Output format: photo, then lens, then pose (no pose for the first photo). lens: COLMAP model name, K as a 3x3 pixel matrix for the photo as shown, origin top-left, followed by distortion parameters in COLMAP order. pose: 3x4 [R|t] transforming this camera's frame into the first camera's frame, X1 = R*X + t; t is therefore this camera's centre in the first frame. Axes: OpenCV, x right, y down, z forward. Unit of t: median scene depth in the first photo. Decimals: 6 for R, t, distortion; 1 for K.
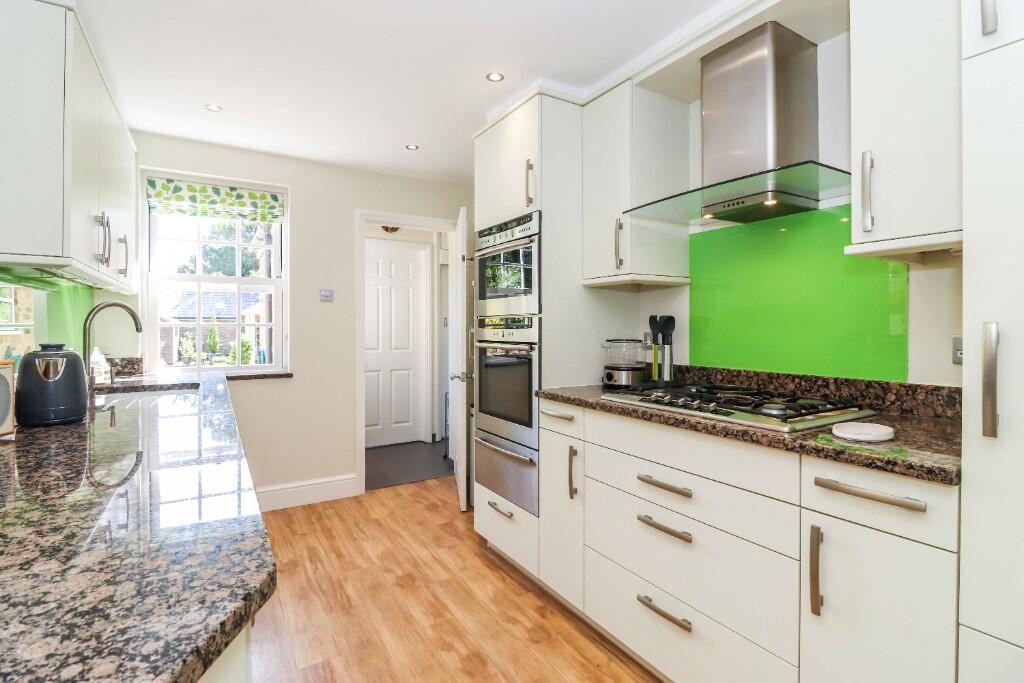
lens RADIAL K [[482.2, 0, 499.3], [0, 482.2, 329.7], [0, 0, 1]] dist [0.014989, -0.013147]
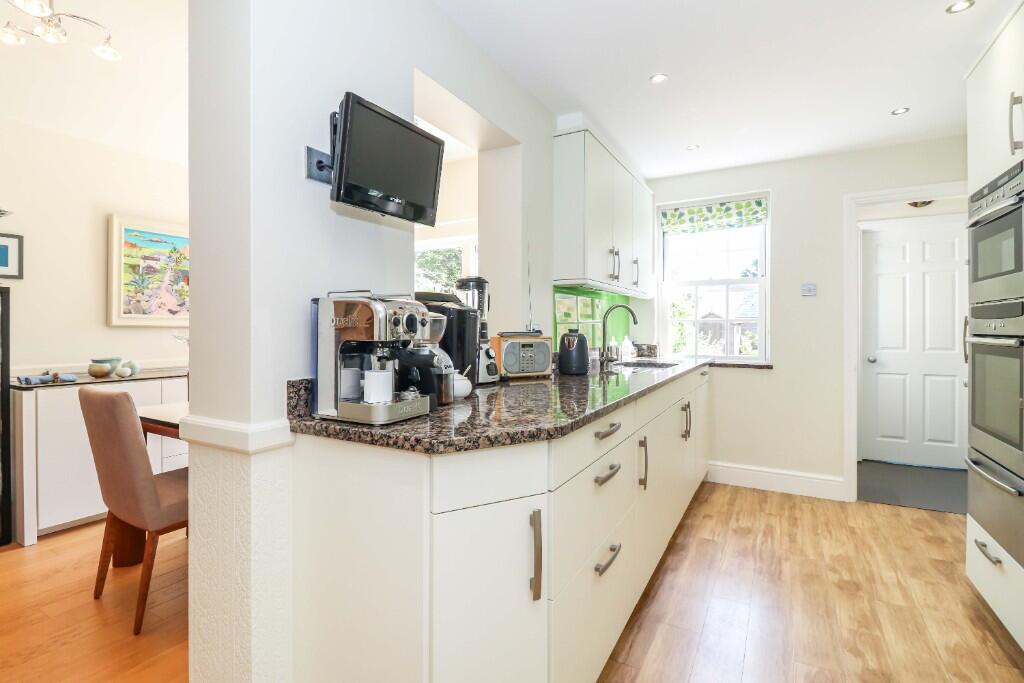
lens RADIAL K [[482.2, 0, 499.3], [0, 482.2, 329.7], [0, 0, 1]] dist [0.014989, -0.013147]
pose [[0.486604, 0.004079, -0.873613, 0.233029], [-0.004045, 0.999989, 0.002416, 0.013745], [0.873613, 0.002358, 0.486615, -0.046186]]
